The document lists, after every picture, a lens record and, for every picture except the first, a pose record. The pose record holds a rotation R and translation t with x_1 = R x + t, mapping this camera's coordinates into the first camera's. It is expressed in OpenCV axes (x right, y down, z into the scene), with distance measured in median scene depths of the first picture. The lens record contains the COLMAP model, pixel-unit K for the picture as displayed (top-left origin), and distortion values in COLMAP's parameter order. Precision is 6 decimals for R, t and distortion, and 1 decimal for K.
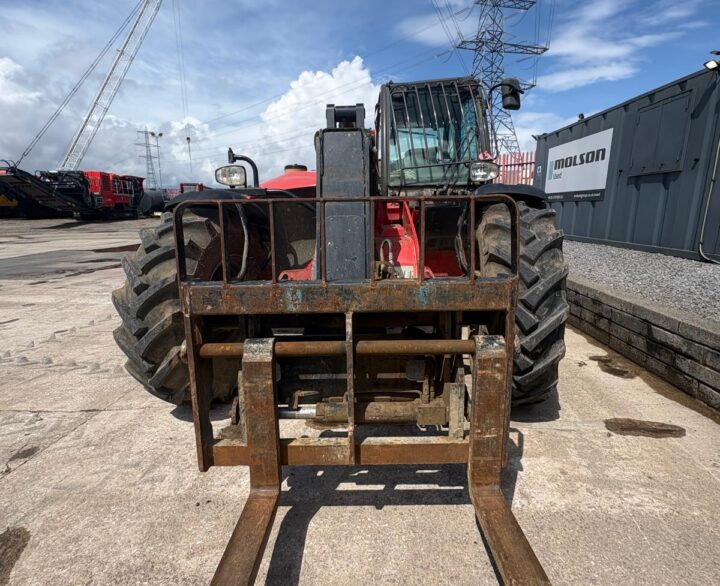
lens RADIAL K [[381.9, 0, 359.6], [0, 381.9, 292.4], [0, 0, 1]] dist [-0.002703, 0.002038]
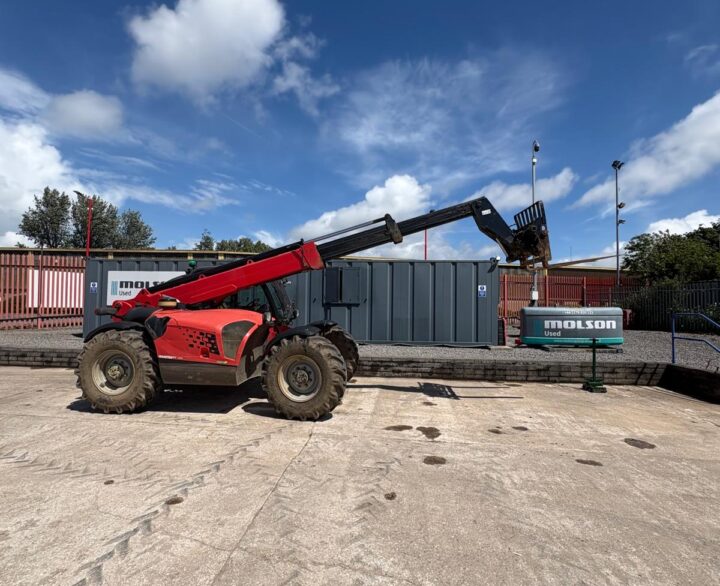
lens RADIAL K [[381.9, 0, 362.1], [0, 381.9, 295.0], [0, 0, 1]] dist [-0.002703, 0.002038]
pose [[0.048987, 0.032548, 0.998269, -2.367637], [0.200730, 0.978756, -0.041762, -0.240692], [-0.978421, 0.202429, 0.041413, 0.431129]]
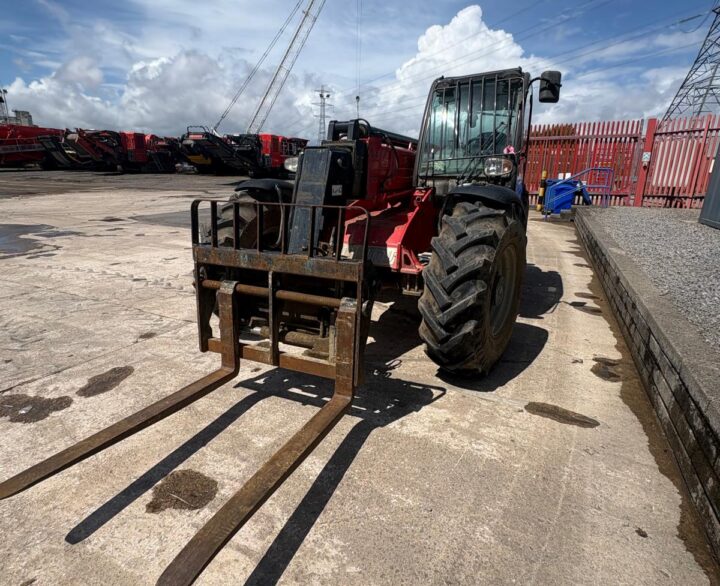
lens RADIAL K [[410.6, 0, 359.6], [0, 410.6, 292.2], [0, 0, 1]] dist [-0.004365, 0.003135]
pose [[0.921233, 0.139310, -0.363211, 0.444823], [-0.113458, 0.989304, 0.091679, -0.030029], [0.372098, -0.043249, 0.927185, -0.233252]]
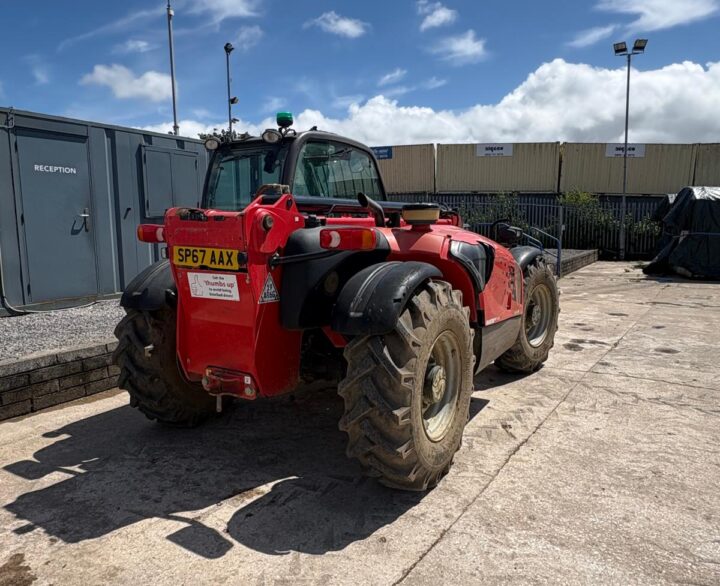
lens RADIAL K [[527.7, 0, 362.6], [0, 527.7, 293.8], [0, 0, 1]] dist [-0.002930, 0.002815]
pose [[-0.872662, -0.050652, 0.485691, -0.797947], [0.117708, 0.943460, 0.309883, -0.746043], [-0.473926, 0.327593, -0.817360, 2.835356]]
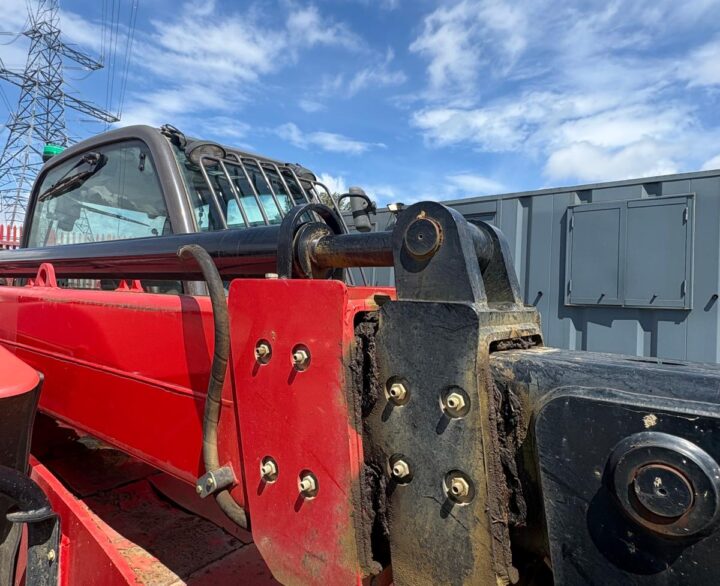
lens RADIAL K [[453.3, 0, 362.9], [0, 453.3, 290.0], [0, 0, 1]] dist [-0.006329, 0.001988]
pose [[0.585525, 0.055220, 0.808772, -0.258061], [0.125355, 0.979509, -0.157631, -0.287255], [-0.800904, 0.193680, 0.566605, 0.636981]]
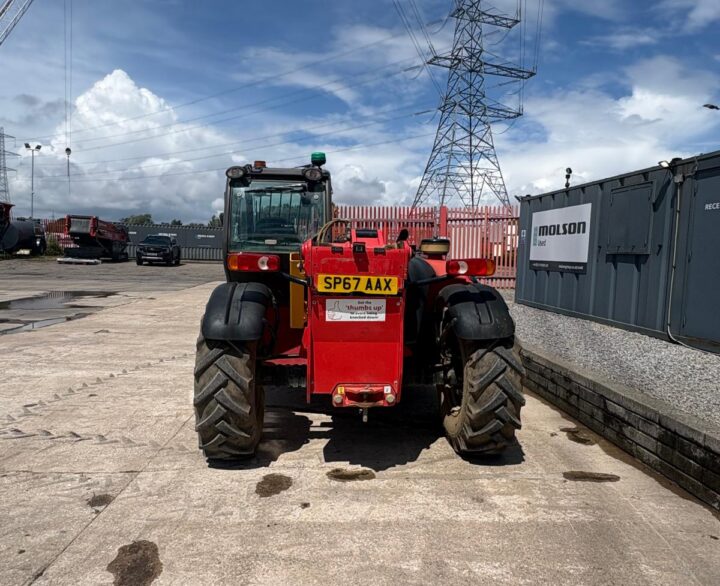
lens RADIAL K [[527.7, 0, 358.3], [0, 527.7, 290.9], [0, 0, 1]] dist [-0.002930, 0.002815]
pose [[0.992937, 0.031412, 0.114405, -0.203279], [-0.014818, 0.989597, -0.143101, -0.002706], [-0.117710, 0.140395, 0.983074, -0.576338]]
